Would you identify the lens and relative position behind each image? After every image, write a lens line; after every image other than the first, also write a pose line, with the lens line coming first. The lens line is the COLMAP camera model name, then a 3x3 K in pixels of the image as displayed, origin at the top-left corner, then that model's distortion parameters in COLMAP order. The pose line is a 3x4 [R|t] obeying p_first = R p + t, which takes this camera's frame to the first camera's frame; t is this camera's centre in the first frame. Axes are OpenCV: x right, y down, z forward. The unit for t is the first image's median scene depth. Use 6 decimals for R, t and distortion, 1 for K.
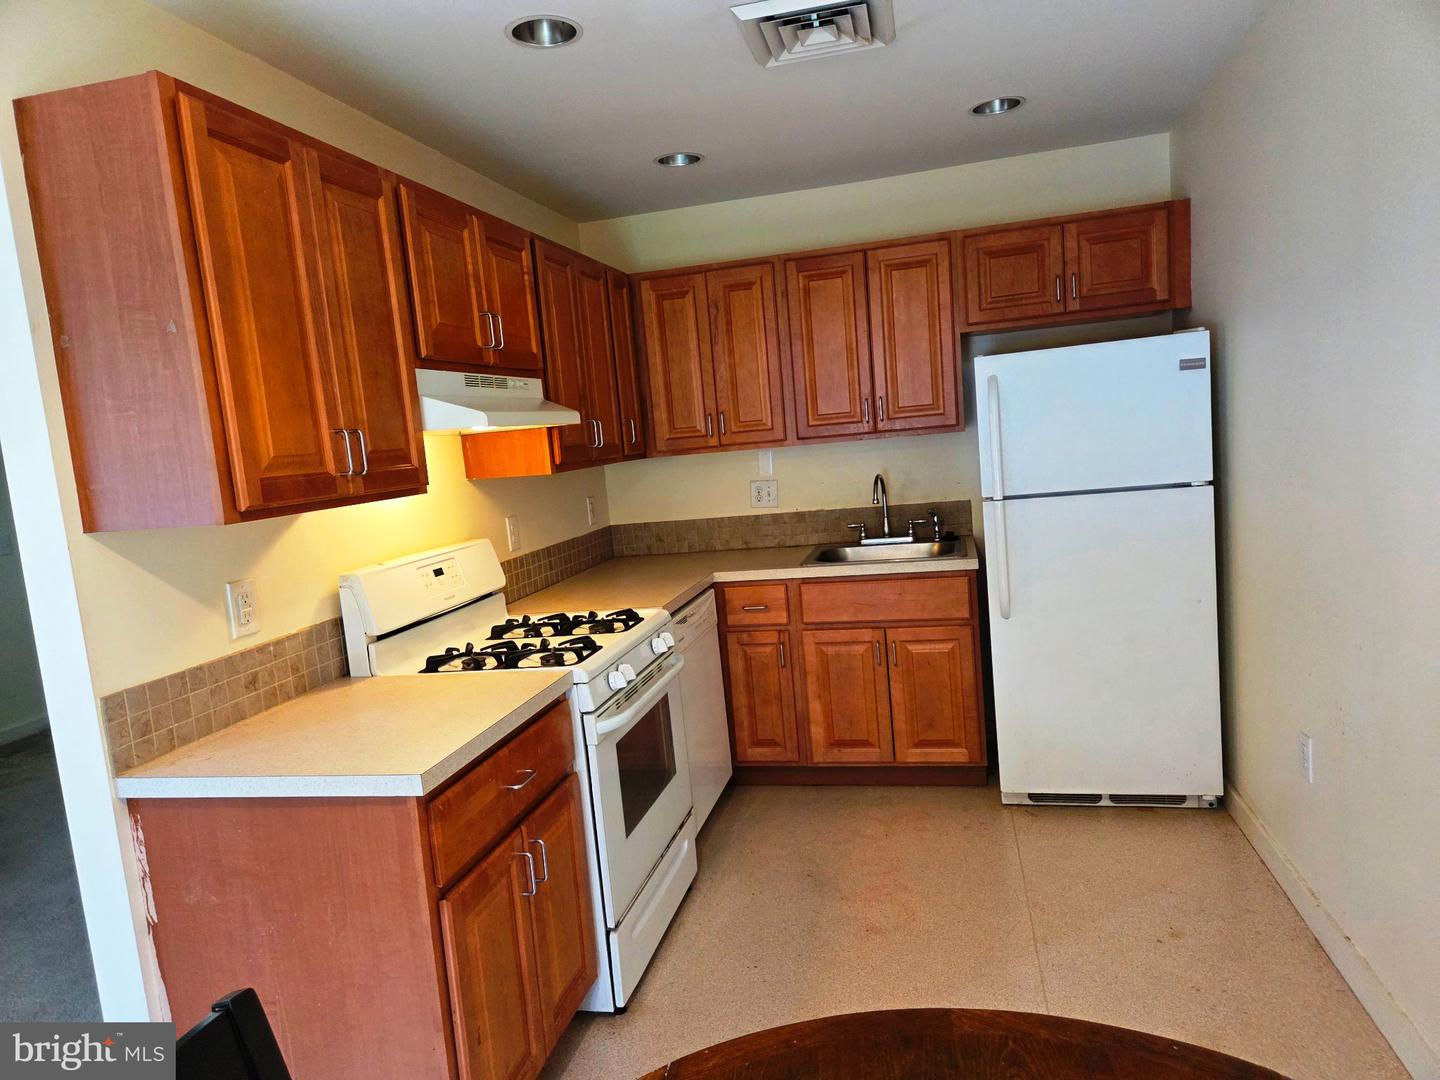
lens RADIAL K [[966.8, 0, 721.7], [0, 966.8, 551.5], [0, 0, 1]] dist [0.053483, -0.006065]
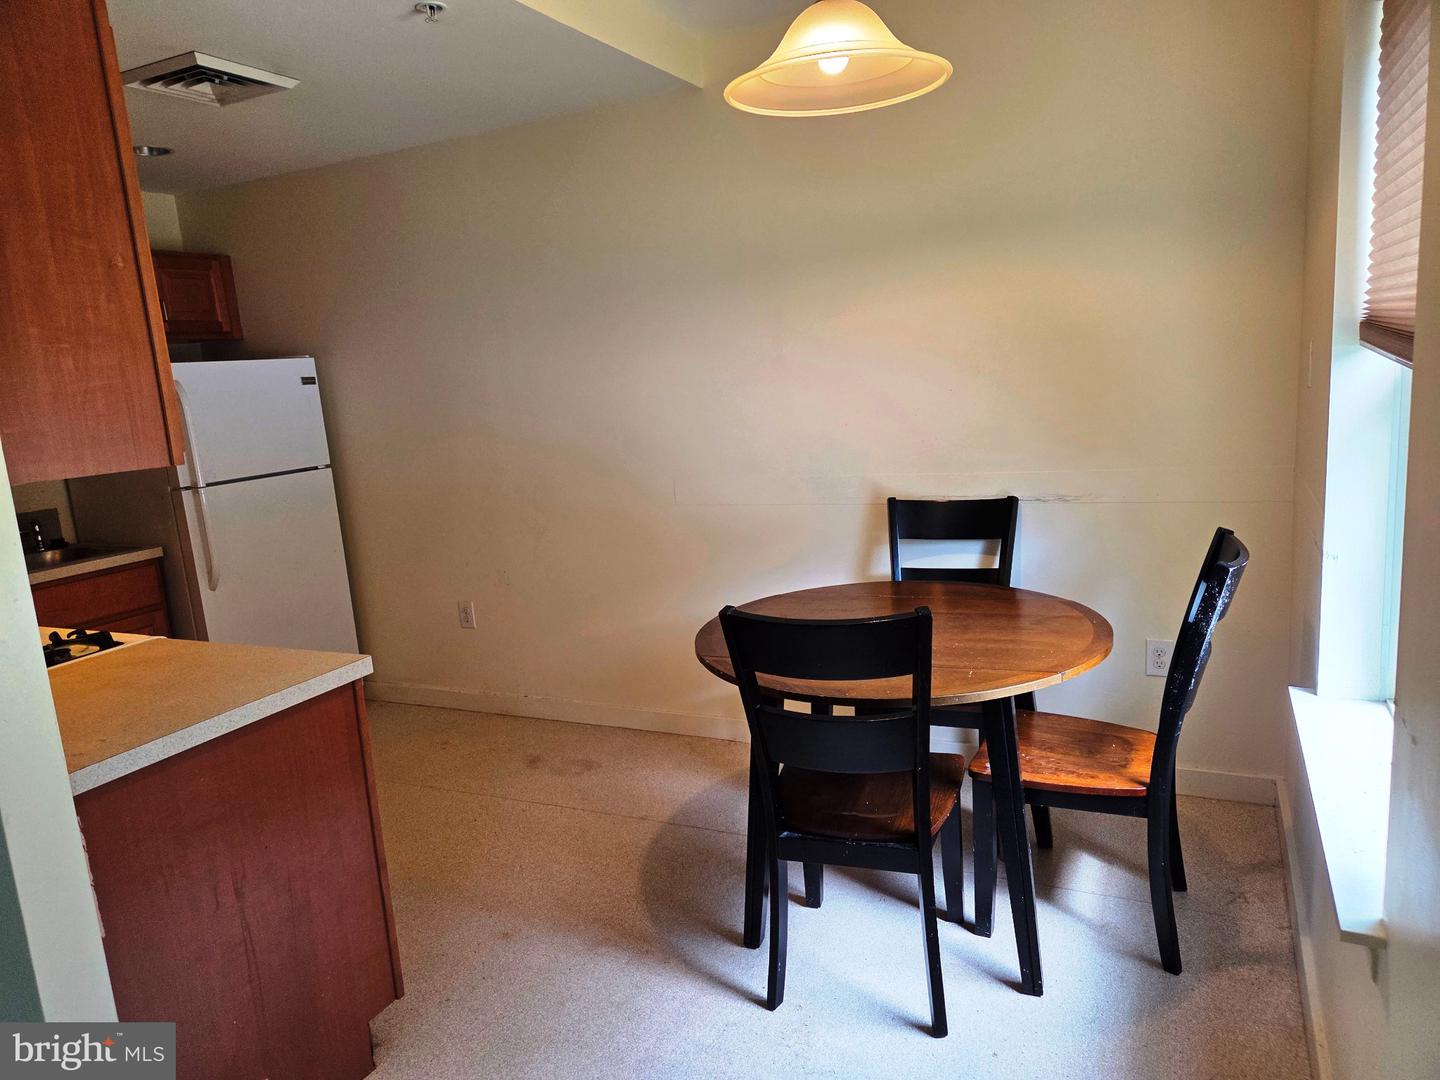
lens RADIAL K [[966.8, 0, 720.8], [0, 966.8, 536.8], [0, 0, 1]] dist [0.053483, -0.006065]
pose [[0.233157, -0.102907, 0.966979, -0.752539], [0.177336, 0.982210, 0.061769, 0.045085], [-0.956133, 0.157078, 0.247258, 0.129752]]
